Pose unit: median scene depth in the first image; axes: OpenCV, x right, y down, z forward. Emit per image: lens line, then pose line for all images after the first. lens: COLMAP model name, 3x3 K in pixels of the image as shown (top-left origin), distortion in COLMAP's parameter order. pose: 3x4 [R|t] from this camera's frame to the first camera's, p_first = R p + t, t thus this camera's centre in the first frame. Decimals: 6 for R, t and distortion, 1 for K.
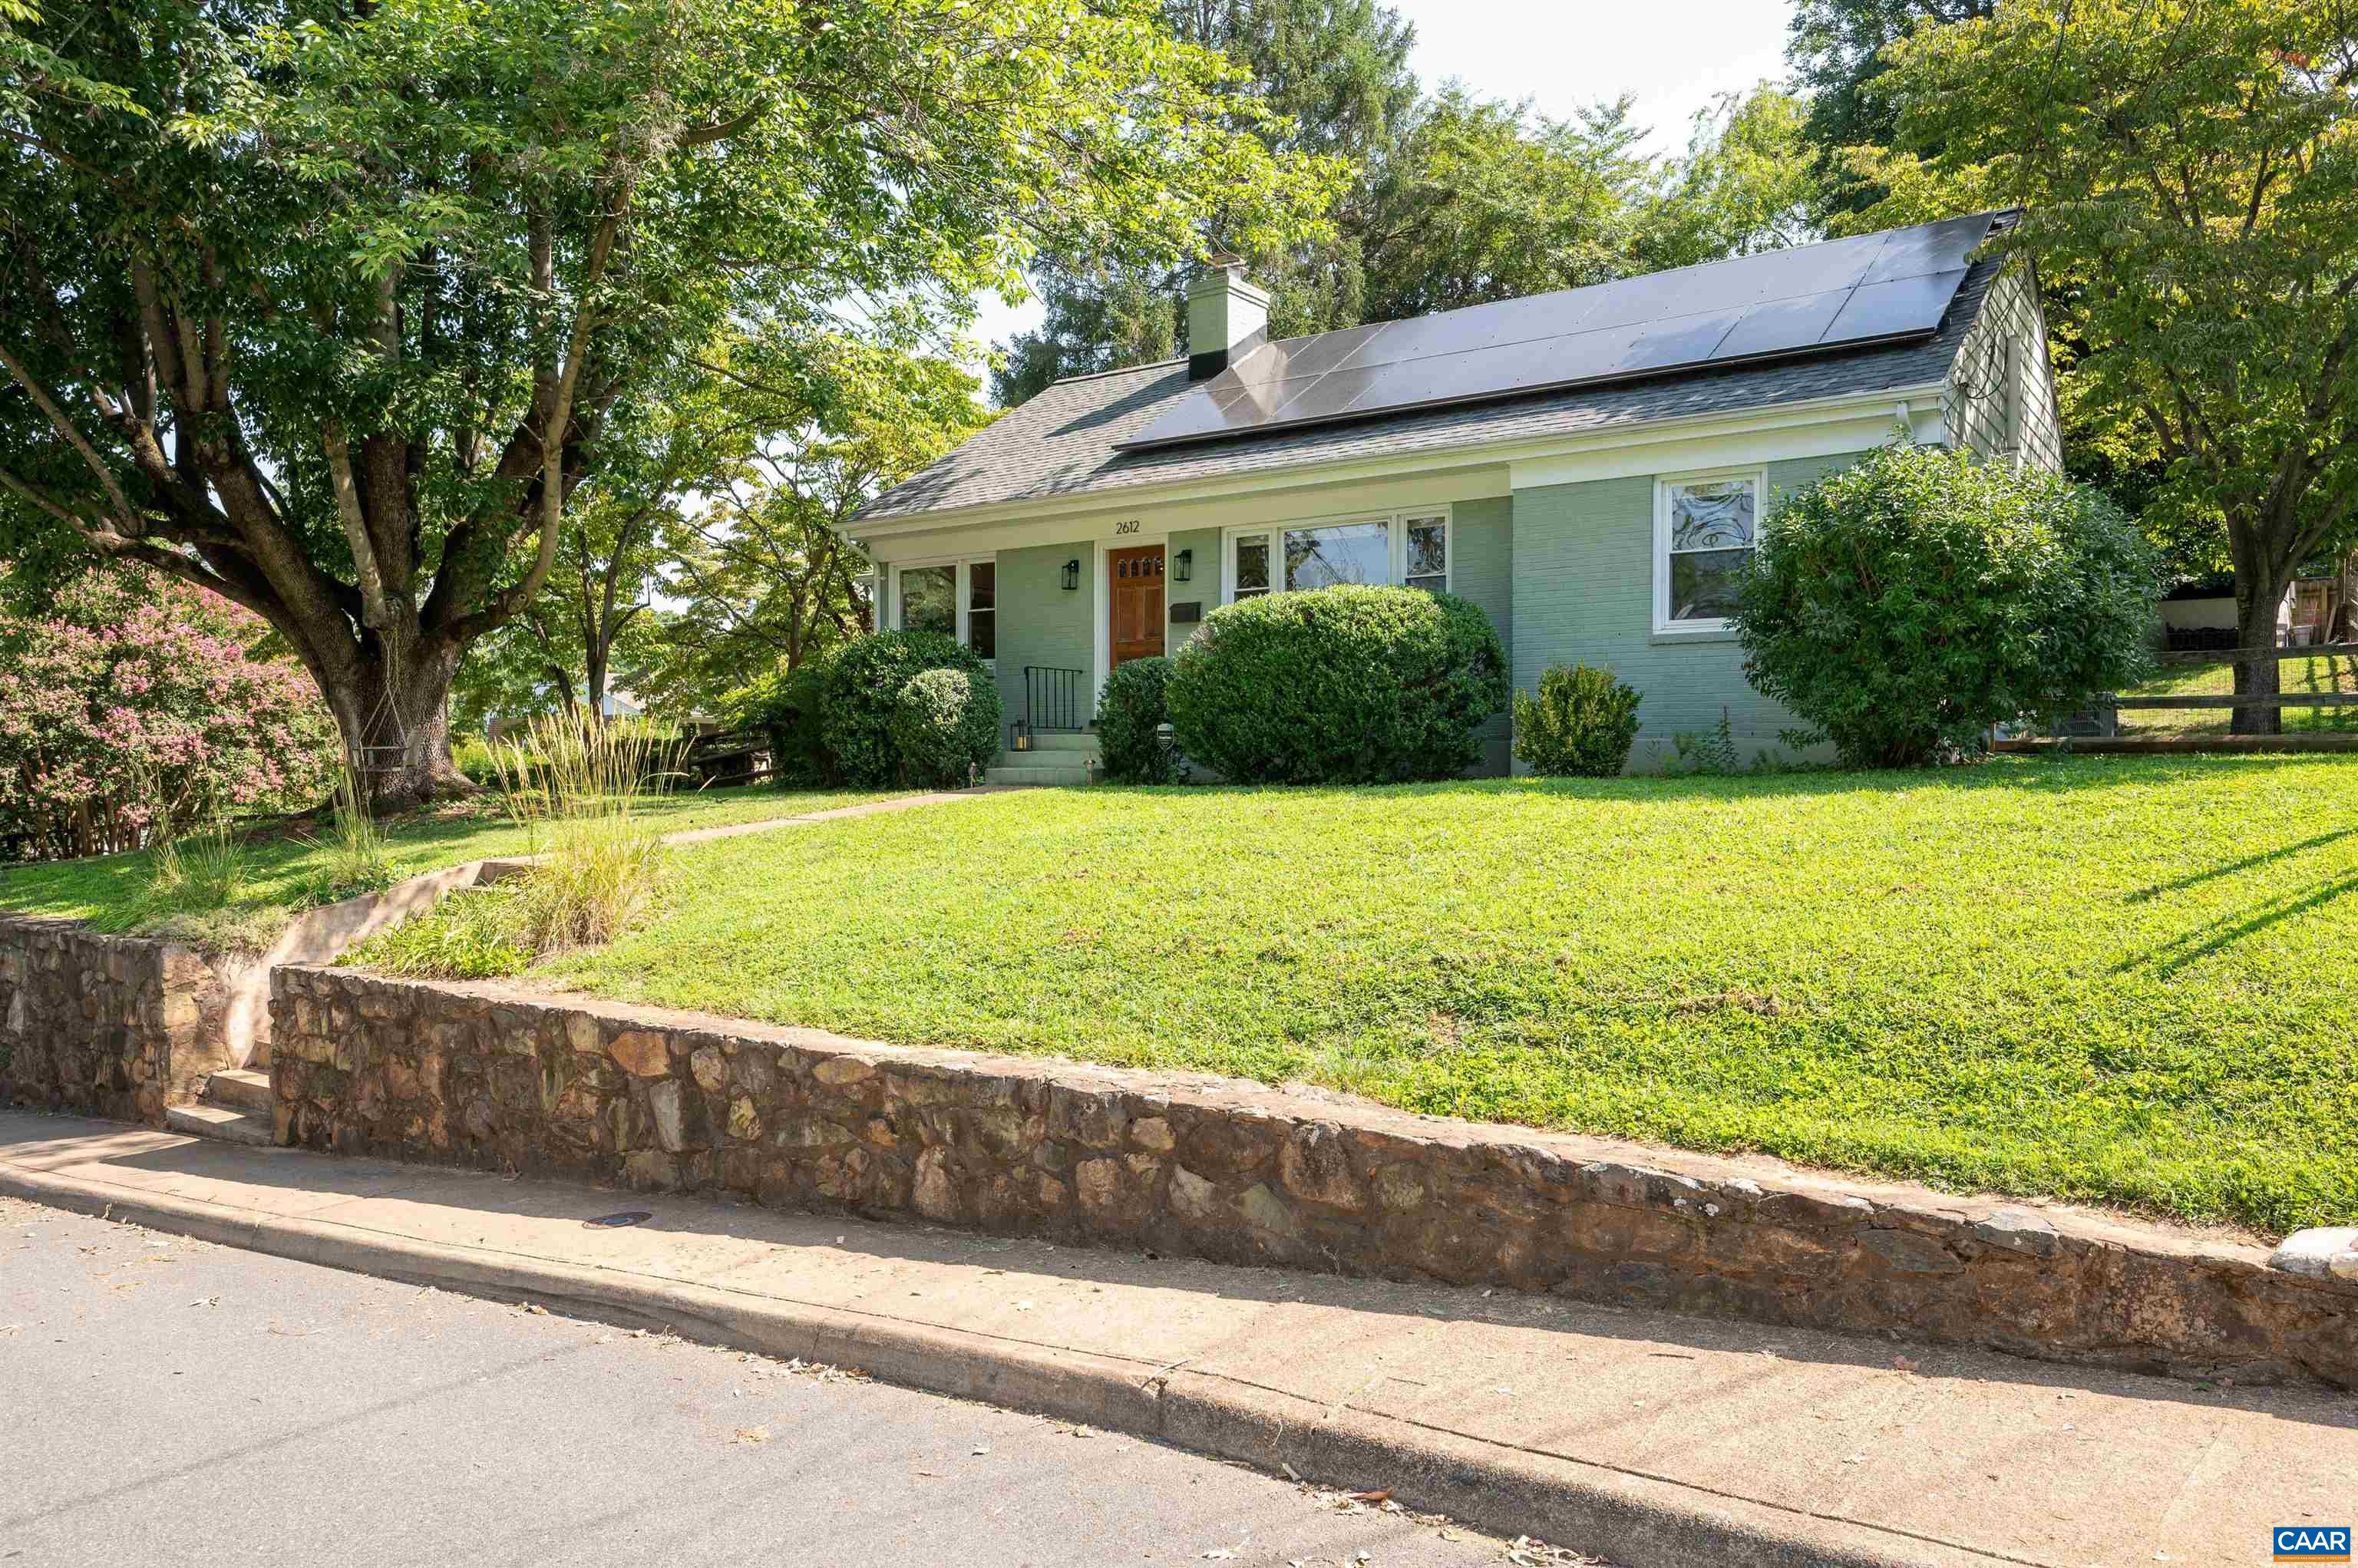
lens RADIAL K [[1573.0, 0, 1190.6], [0, 1573.0, 790.9], [0, 0, 1]] dist [-0.004448, -0.000566]
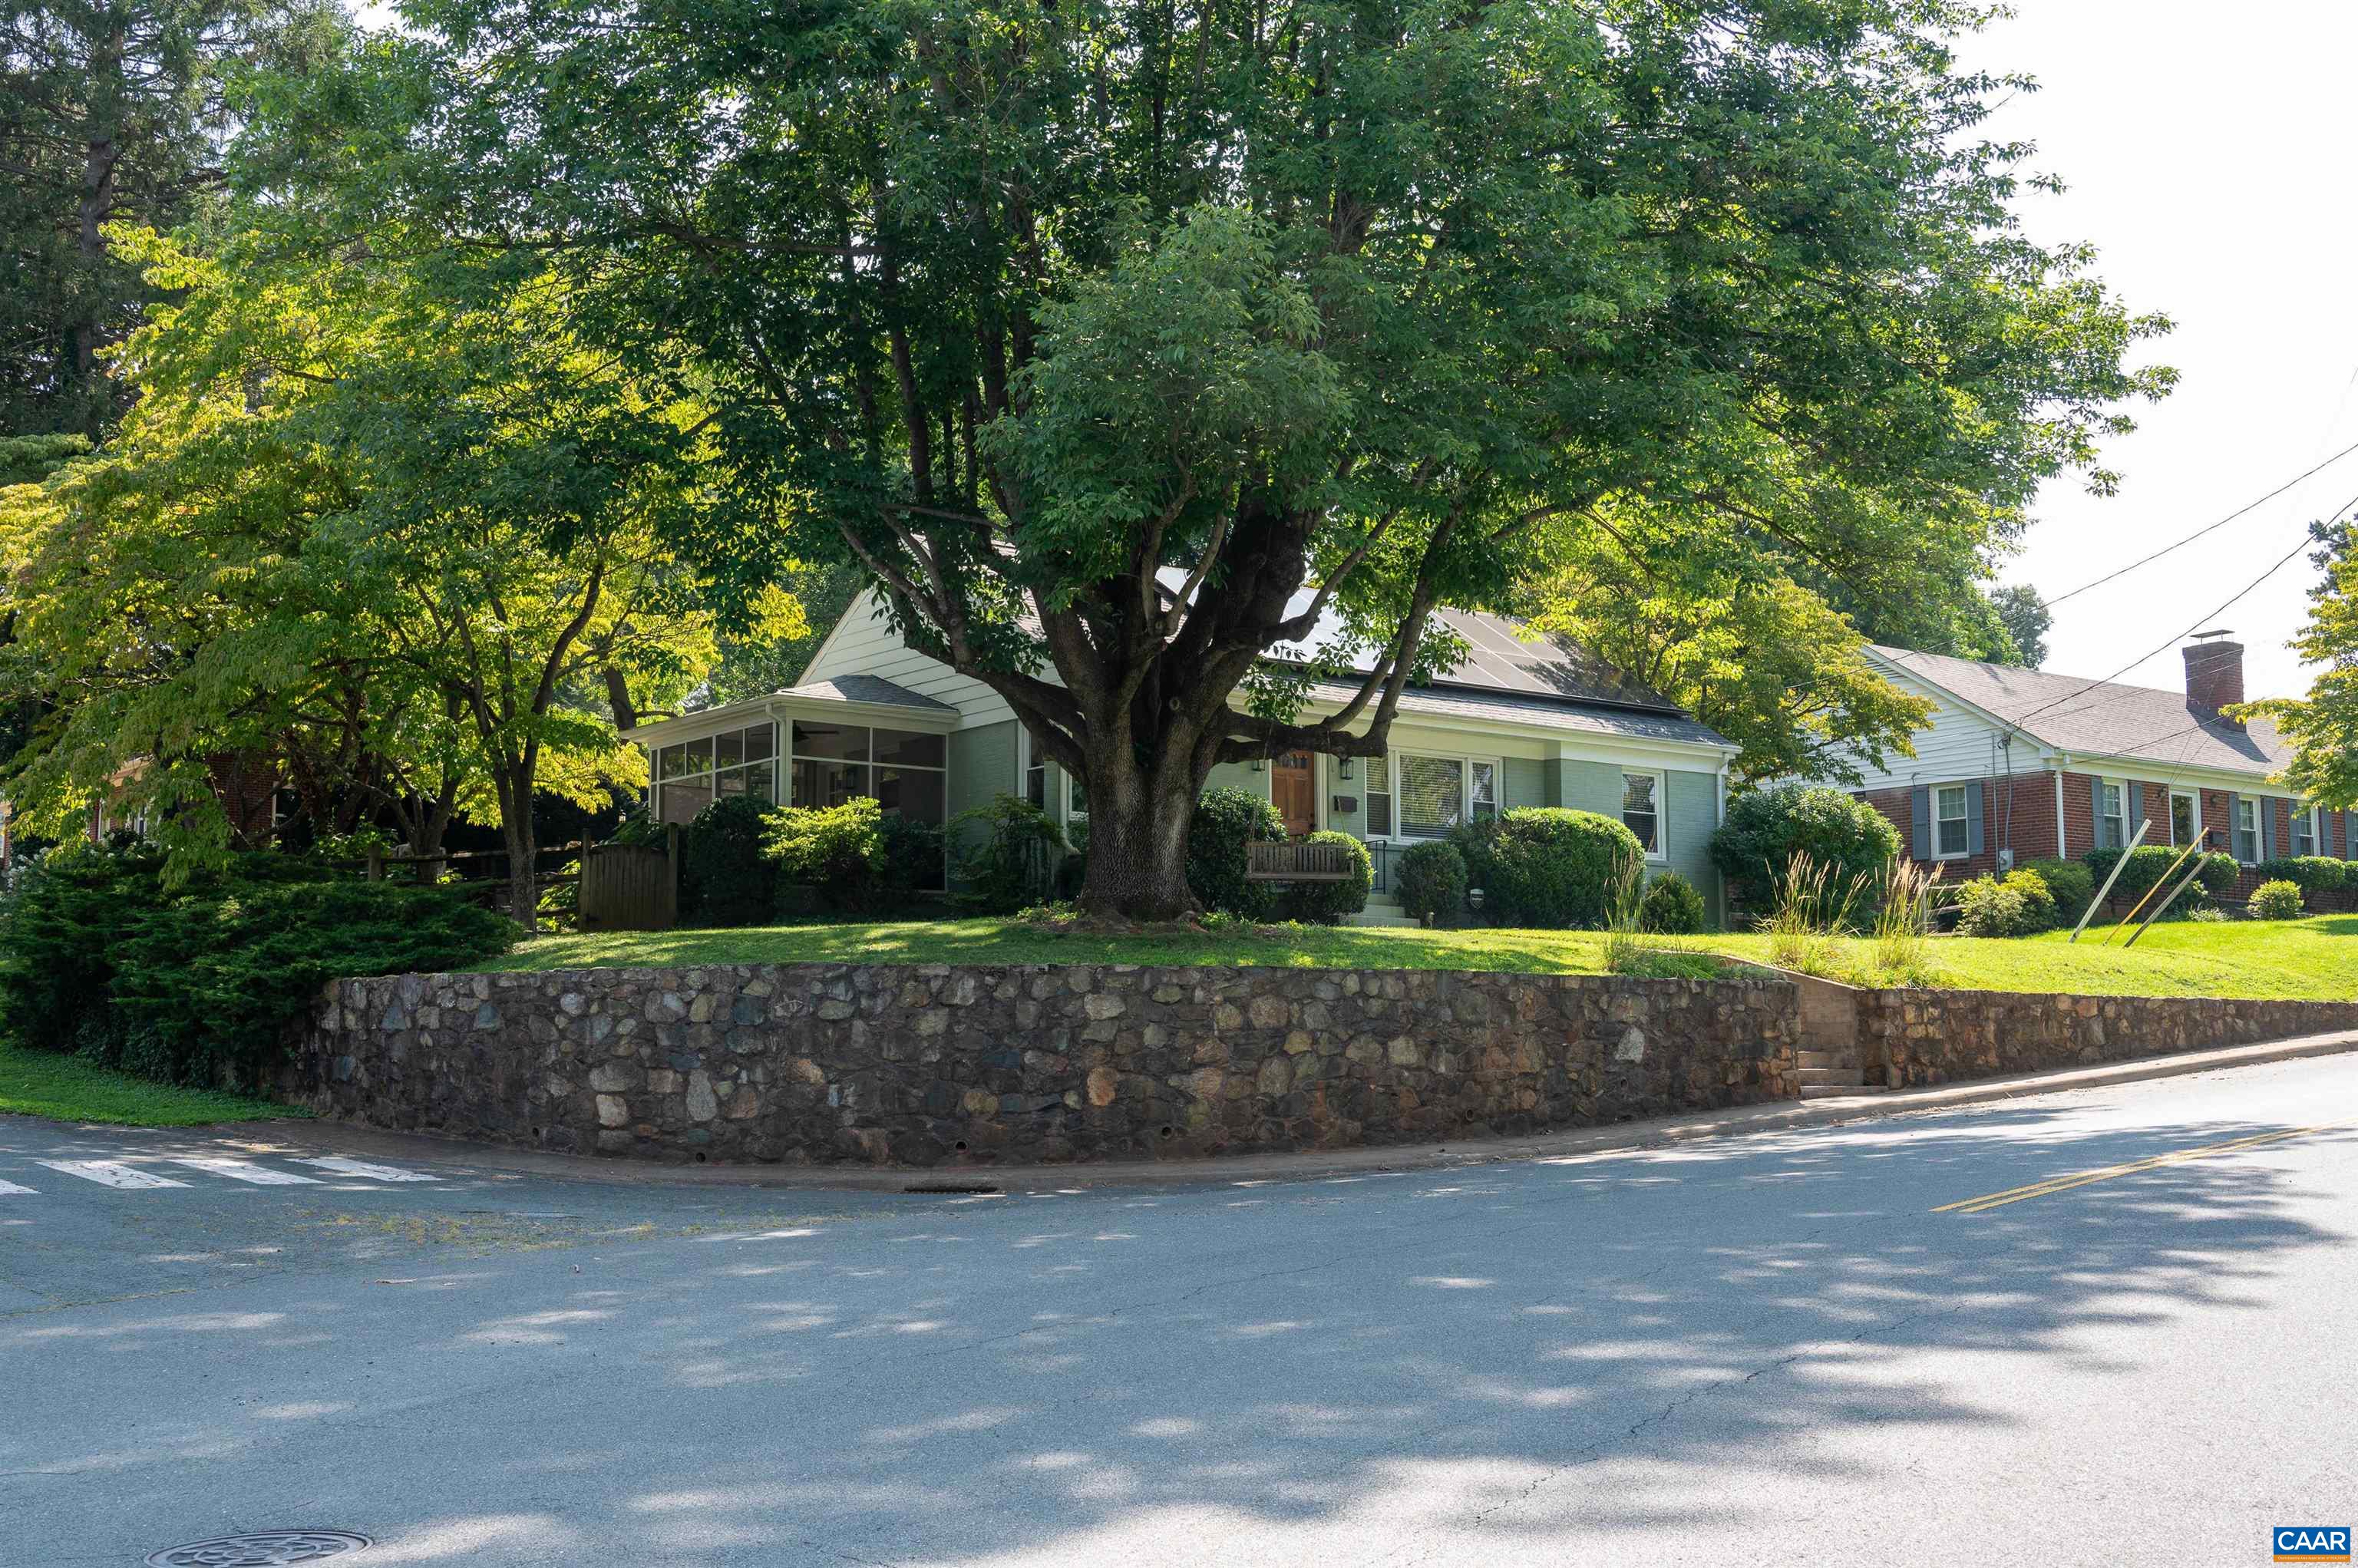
lens RADIAL K [[2686.5, 0, 1179.0], [0, 2686.5, 784.0], [0, 0, 1]] dist [0.012743, 0.004694]
pose [[0.298105, 0.108121, 0.948390, -3.568469], [0.021461, 0.992554, -0.119901, 0.218738], [-0.954292, 0.056097, 0.293565, 0.818184]]
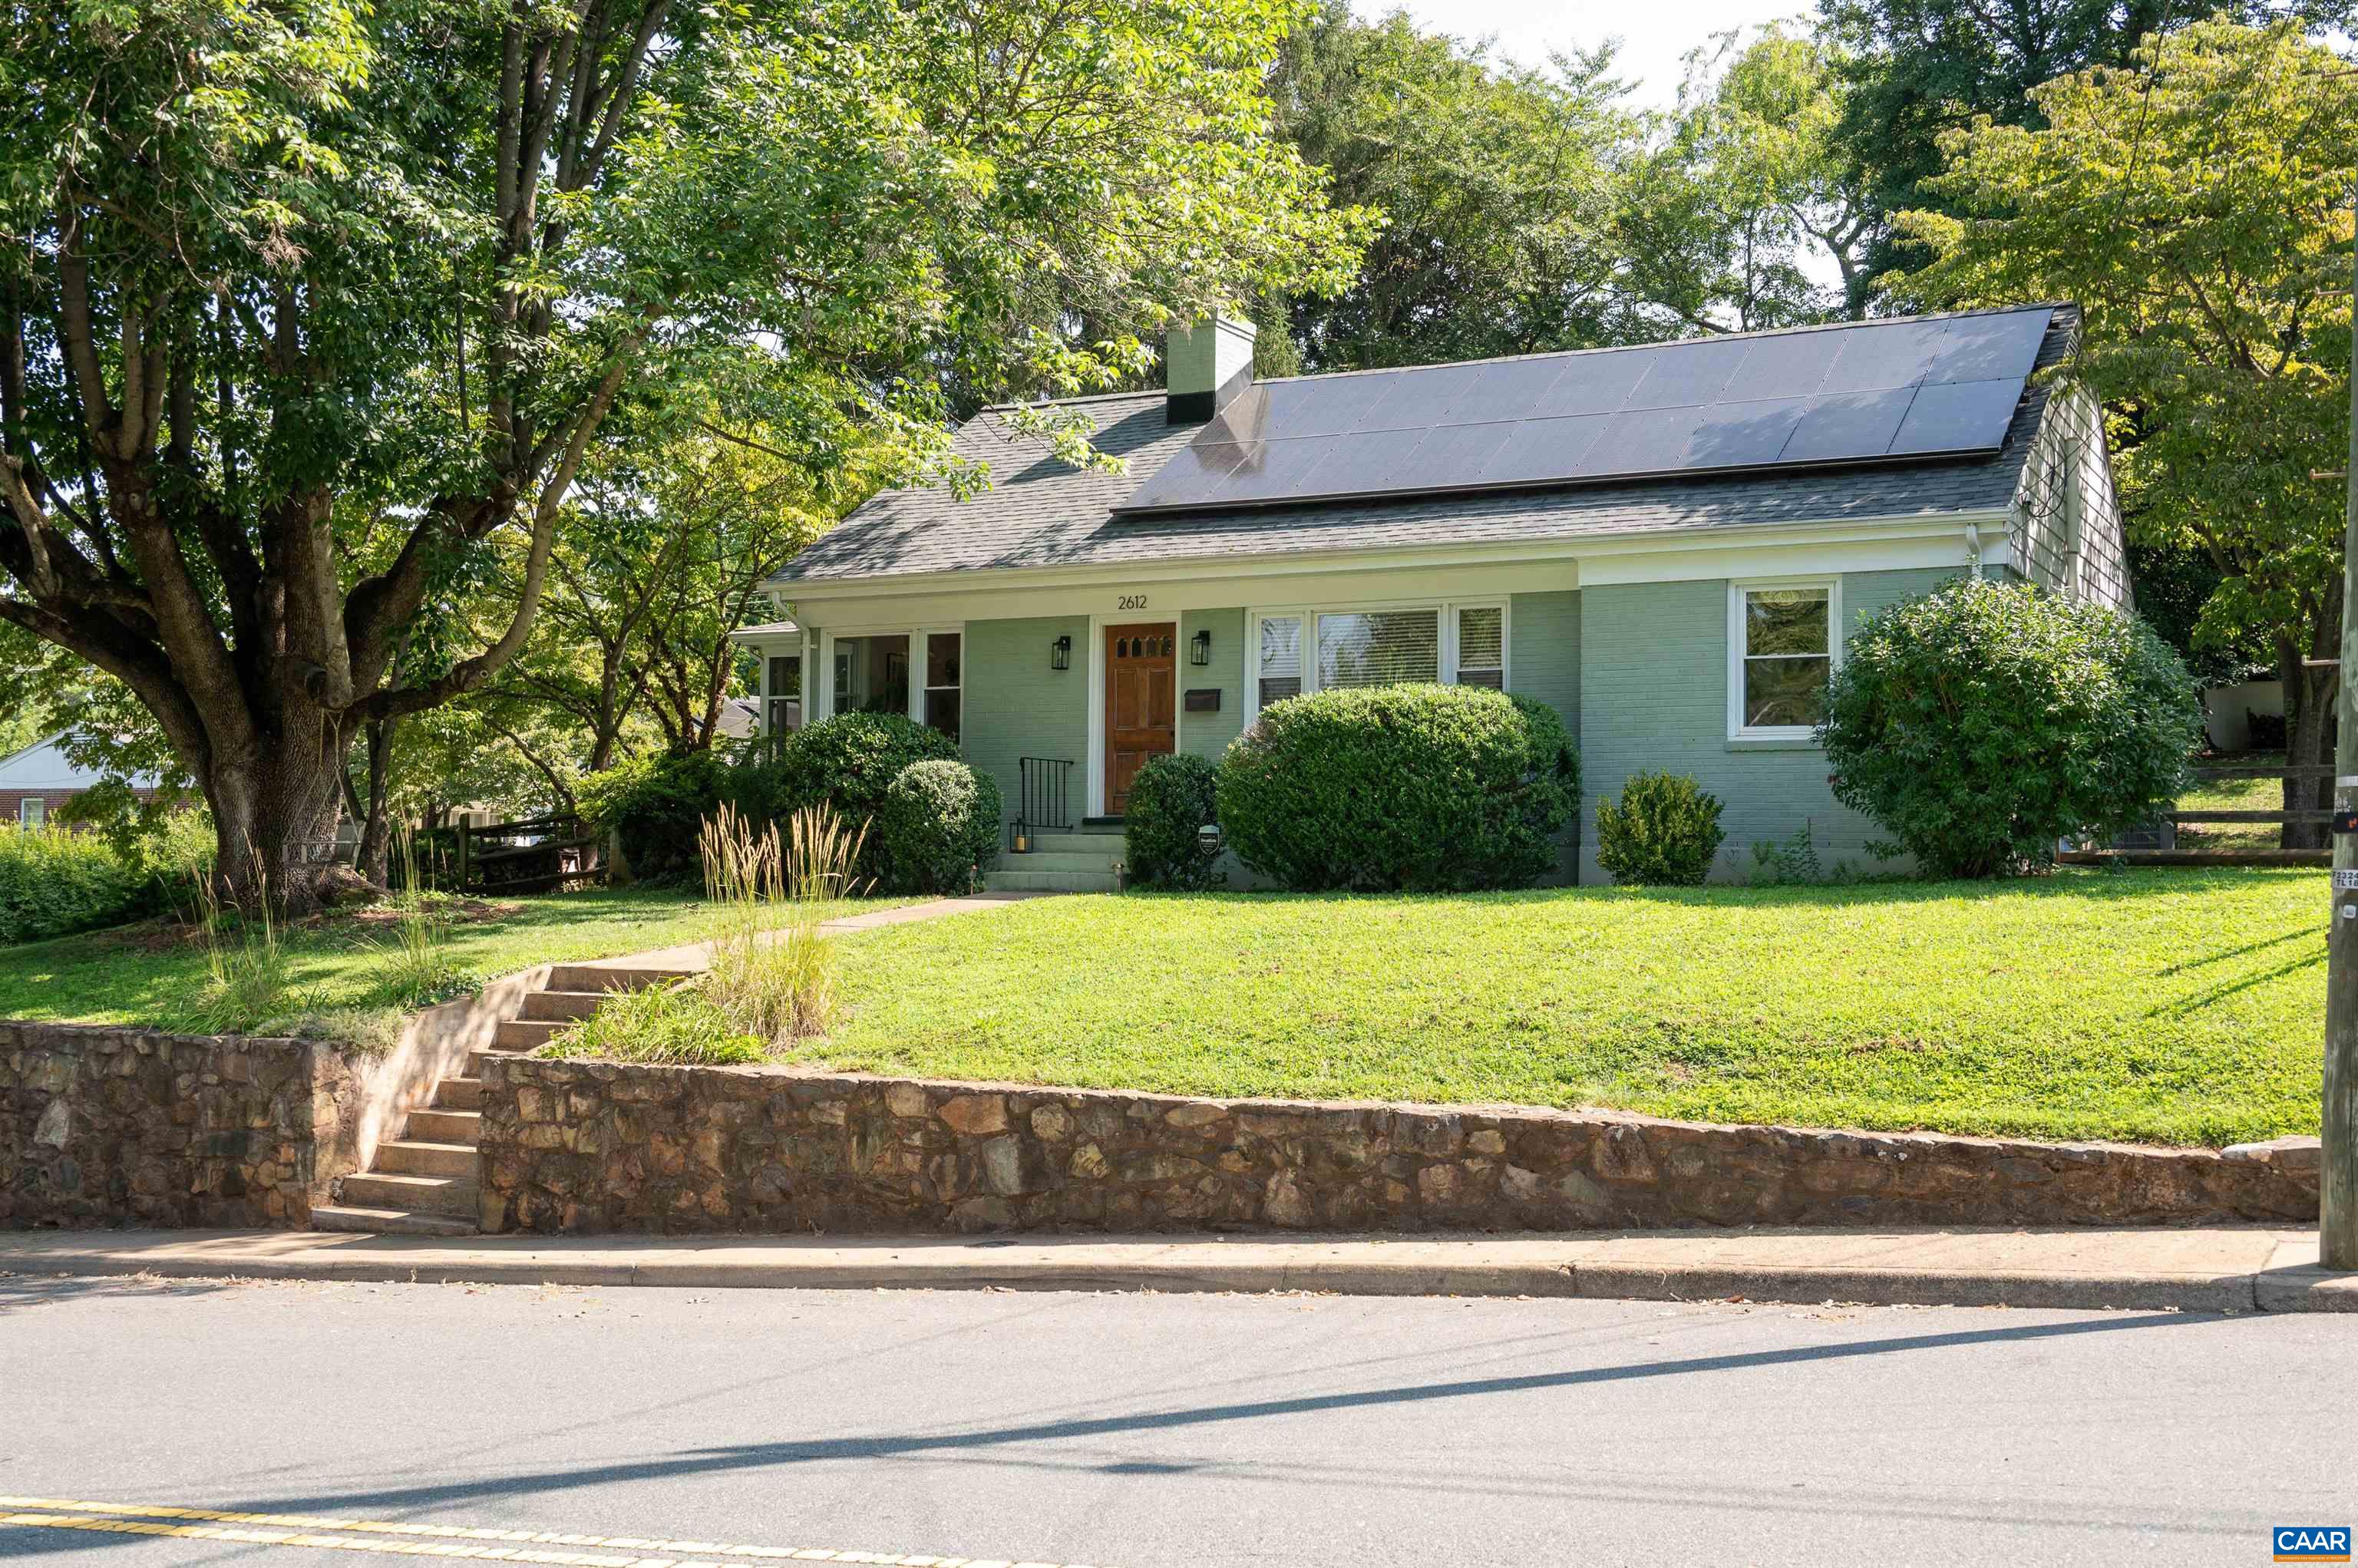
lens RADIAL K [[2408.1, 0, 1172.3], [0, 2408.1, 779.3], [0, 0, 1]] dist [-0.013329, 0.004122]
pose [[0.992445, 0.012628, 0.122036, -0.316071], [-0.006064, 0.998522, -0.054006, 0.010211], [-0.122538, 0.052858, 0.991055, -0.601596]]
